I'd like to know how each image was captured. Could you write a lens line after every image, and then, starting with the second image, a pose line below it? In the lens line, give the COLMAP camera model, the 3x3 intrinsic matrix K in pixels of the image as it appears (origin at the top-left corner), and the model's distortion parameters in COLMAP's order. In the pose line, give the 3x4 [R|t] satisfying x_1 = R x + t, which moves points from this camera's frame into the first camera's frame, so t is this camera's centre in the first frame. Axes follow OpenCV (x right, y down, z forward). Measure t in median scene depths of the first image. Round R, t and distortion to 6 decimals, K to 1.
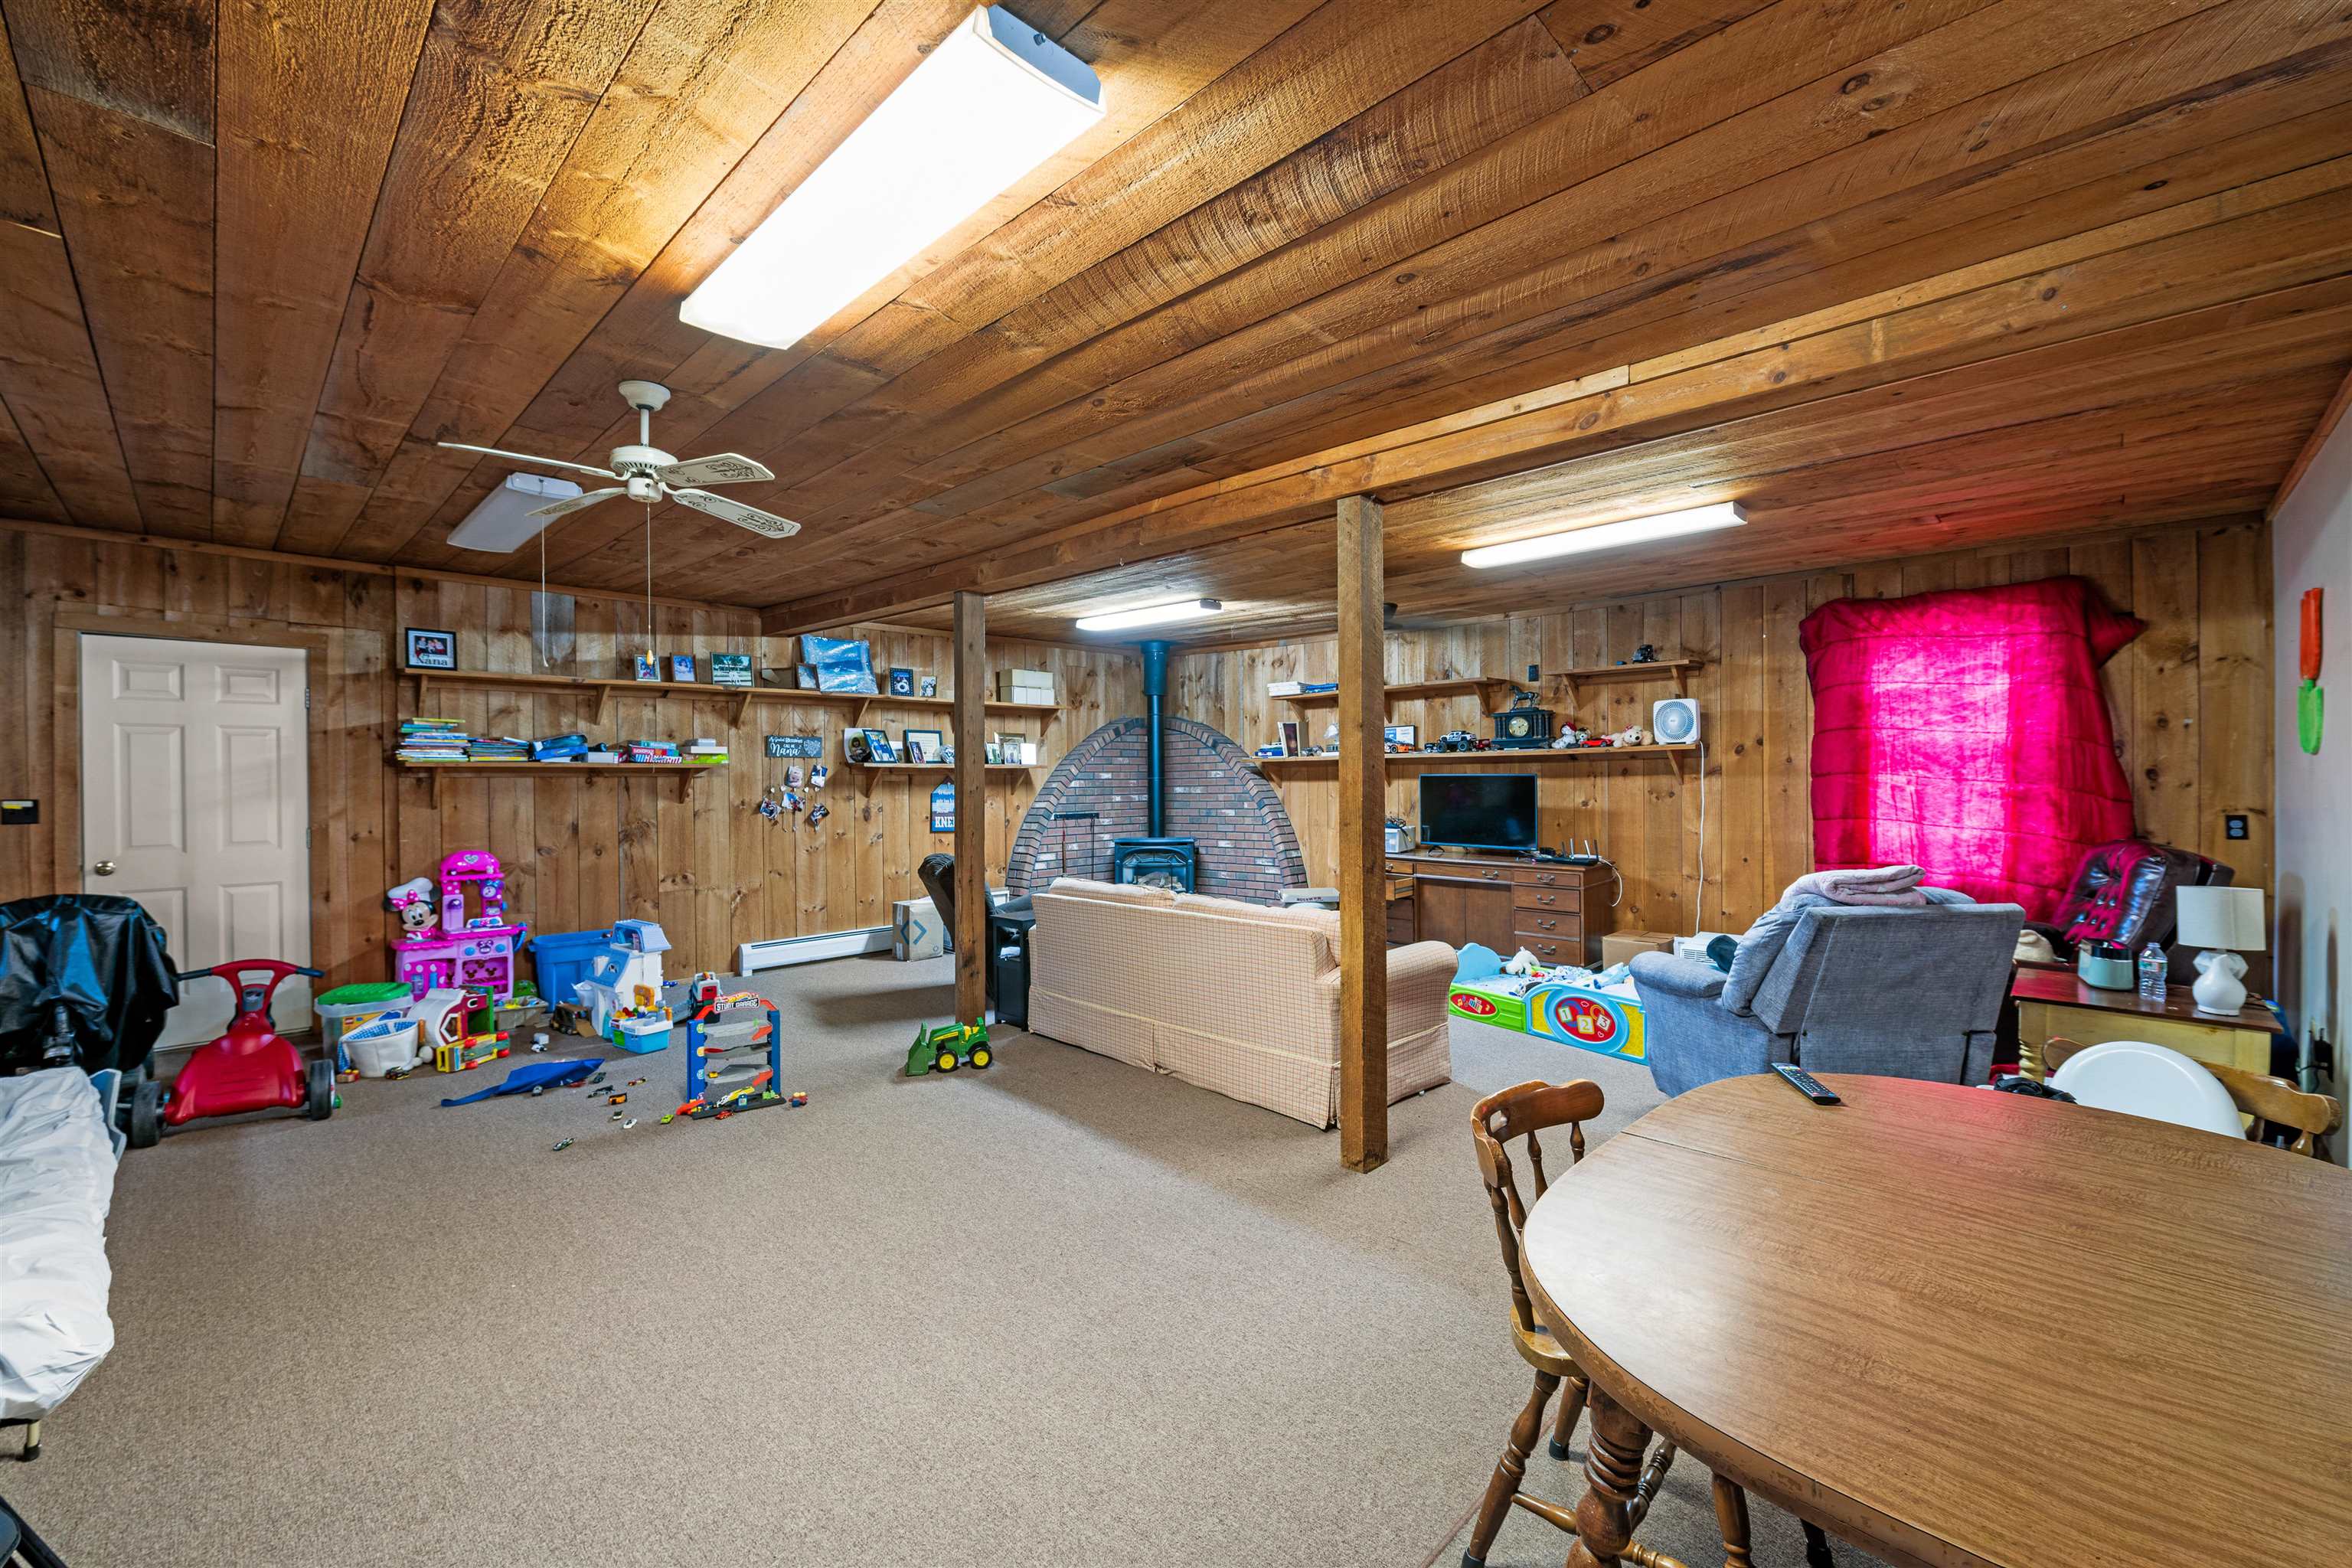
lens RADIAL K [[975.1, 0, 1180.0], [0, 975.1, 786.1], [0, 0, 1]] dist [-0.004597, -0.001033]
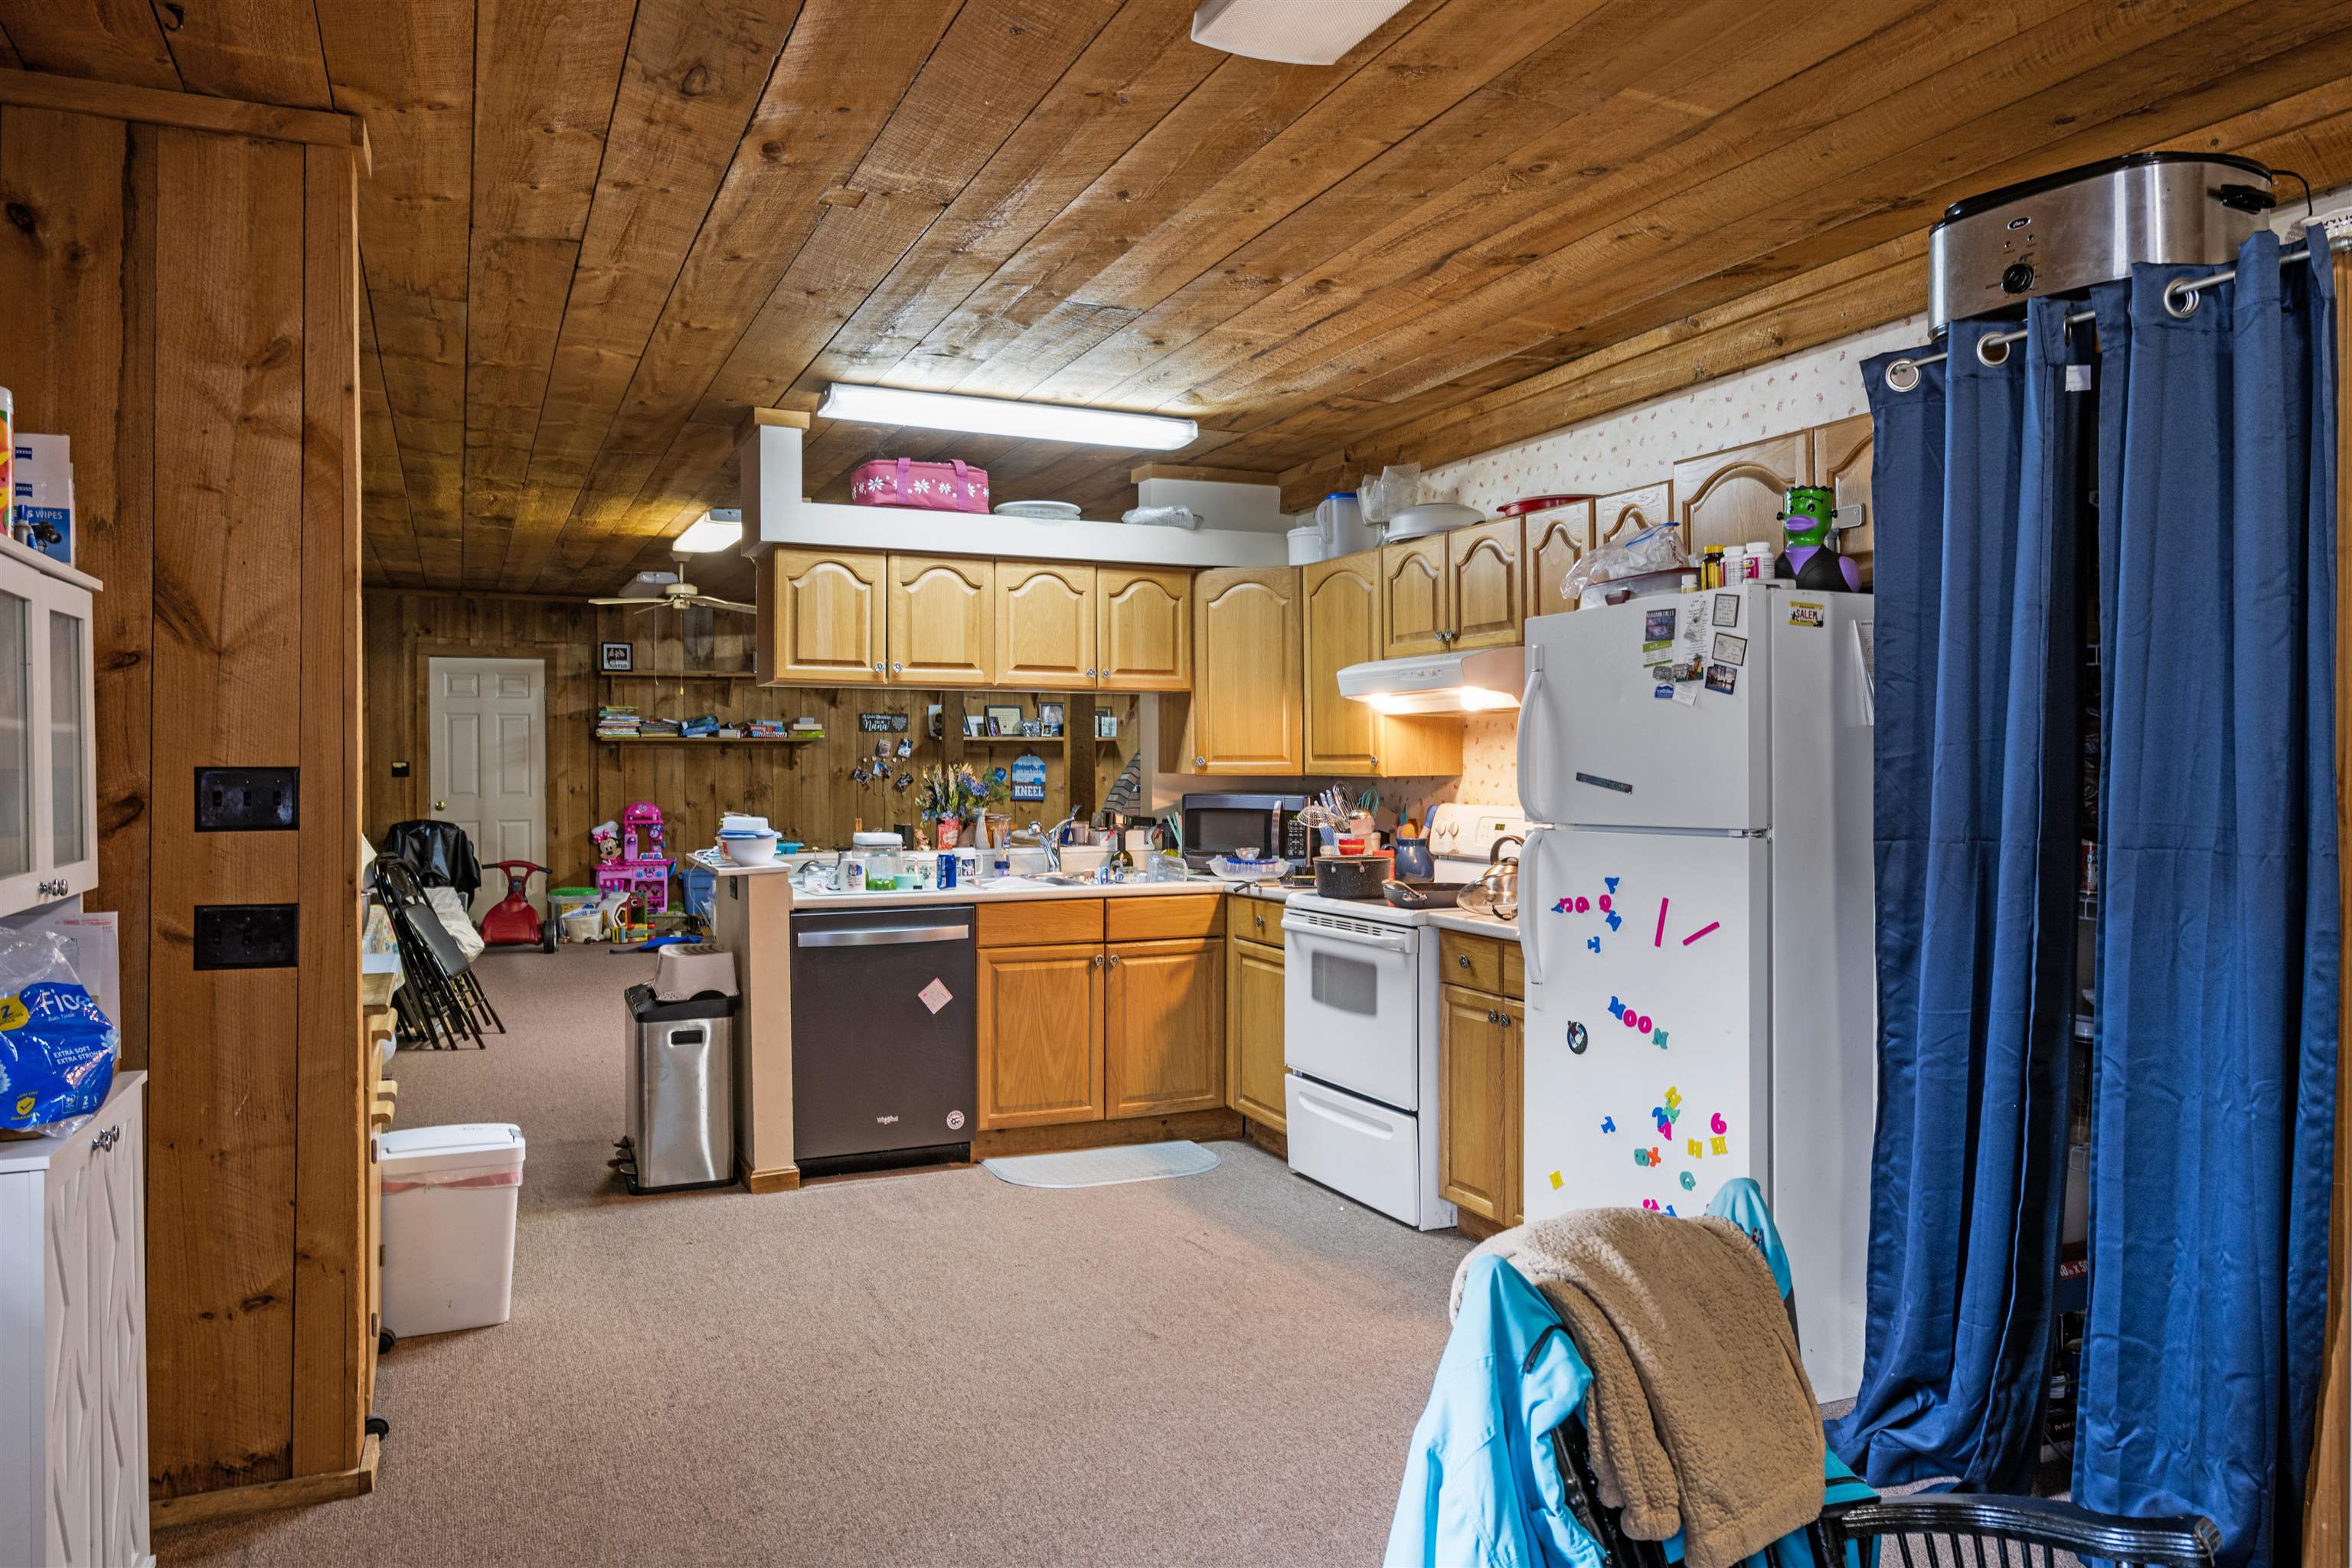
lens RADIAL K [[1596.6, 0, 1174.4], [0, 1596.6, 779.3], [0, 0, 1]] dist [0.006140, 0.001694]
pose [[0.934766, 0.012592, -0.355041, 0.654308], [-0.008026, 0.999865, 0.014331, -0.003353], [0.355173, -0.010547, 0.934741, -0.710153]]
